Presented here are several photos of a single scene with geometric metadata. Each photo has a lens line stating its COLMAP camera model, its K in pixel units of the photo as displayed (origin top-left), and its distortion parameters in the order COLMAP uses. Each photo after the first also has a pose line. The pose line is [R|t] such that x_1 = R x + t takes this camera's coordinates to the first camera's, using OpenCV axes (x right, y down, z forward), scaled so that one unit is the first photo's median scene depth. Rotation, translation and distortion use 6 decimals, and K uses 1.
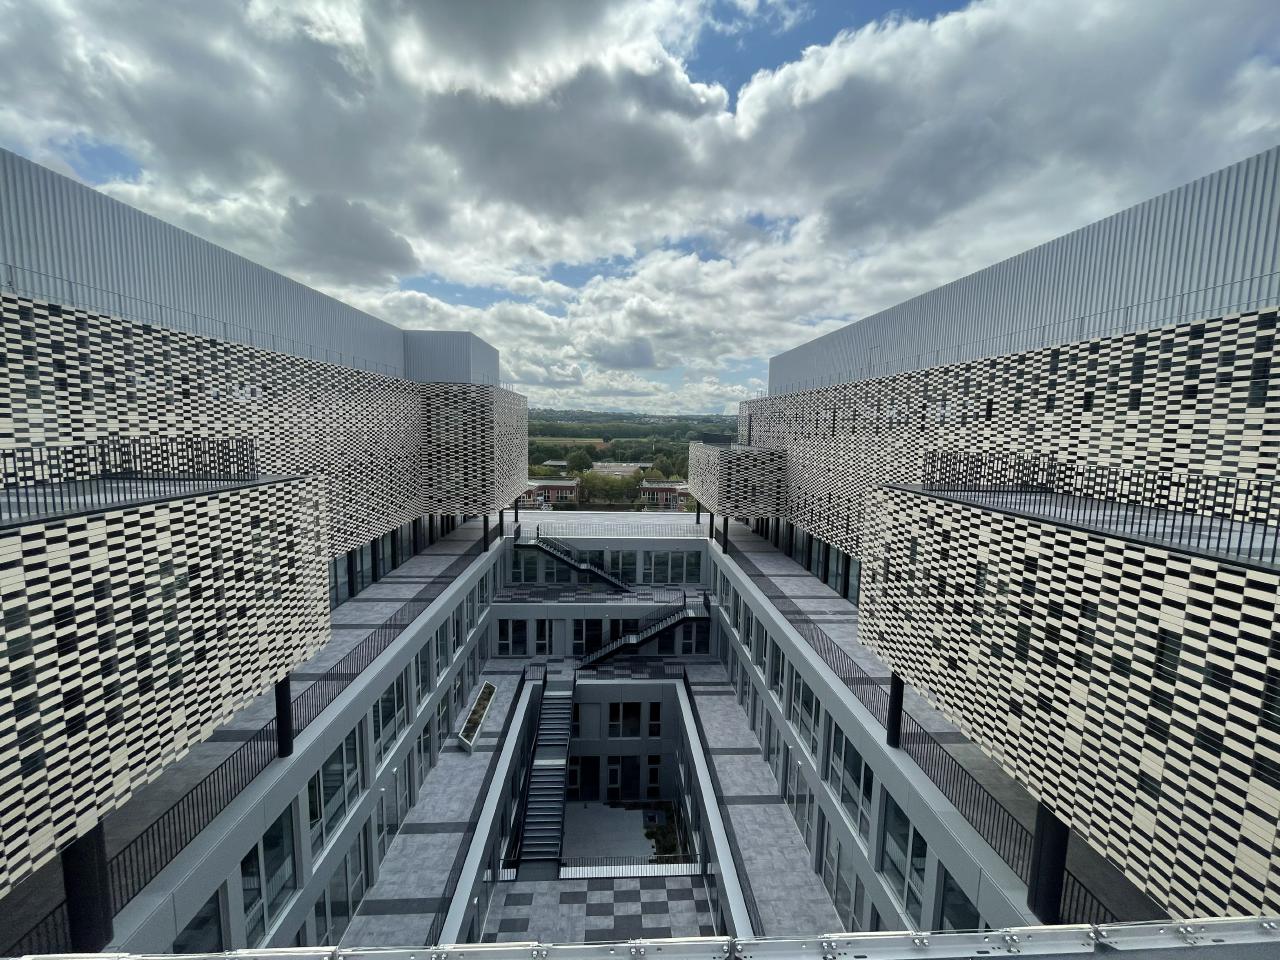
lens RADIAL K [[518.6, 0, 639.9], [0, 518.6, 478.8], [0, 0, 1]] dist [0.001220, 0.000031]
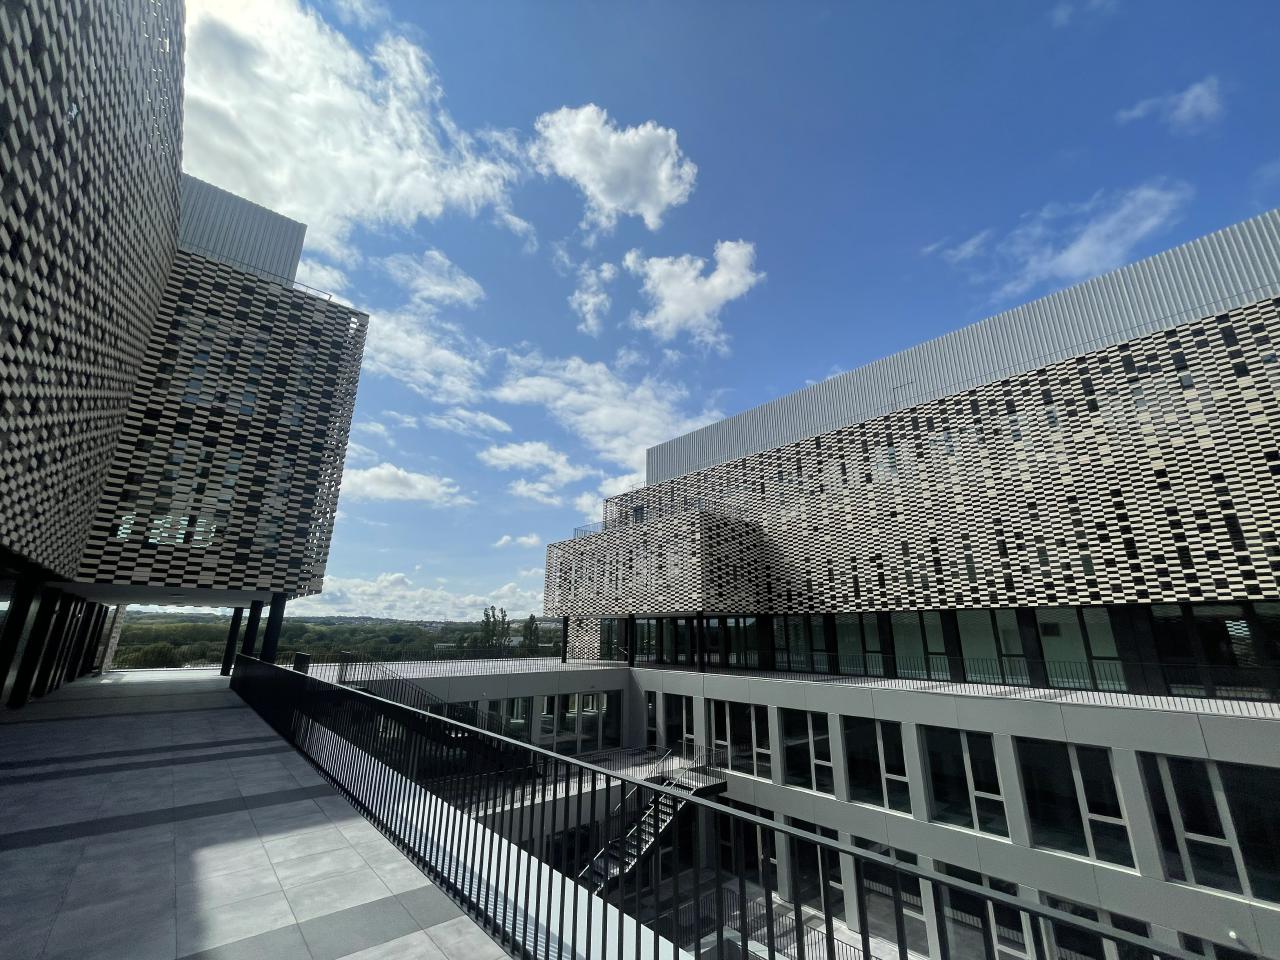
lens RADIAL K [[518.6, 0, 641.1], [0, 518.6, 481.3], [0, 0, 1]] dist [0.001220, 0.000031]
pose [[0.789065, 0.159529, 0.593235, -0.332221], [0.073466, 0.934256, -0.348952, 0.147394], [-0.609901, 0.318929, 0.725469, 0.521667]]
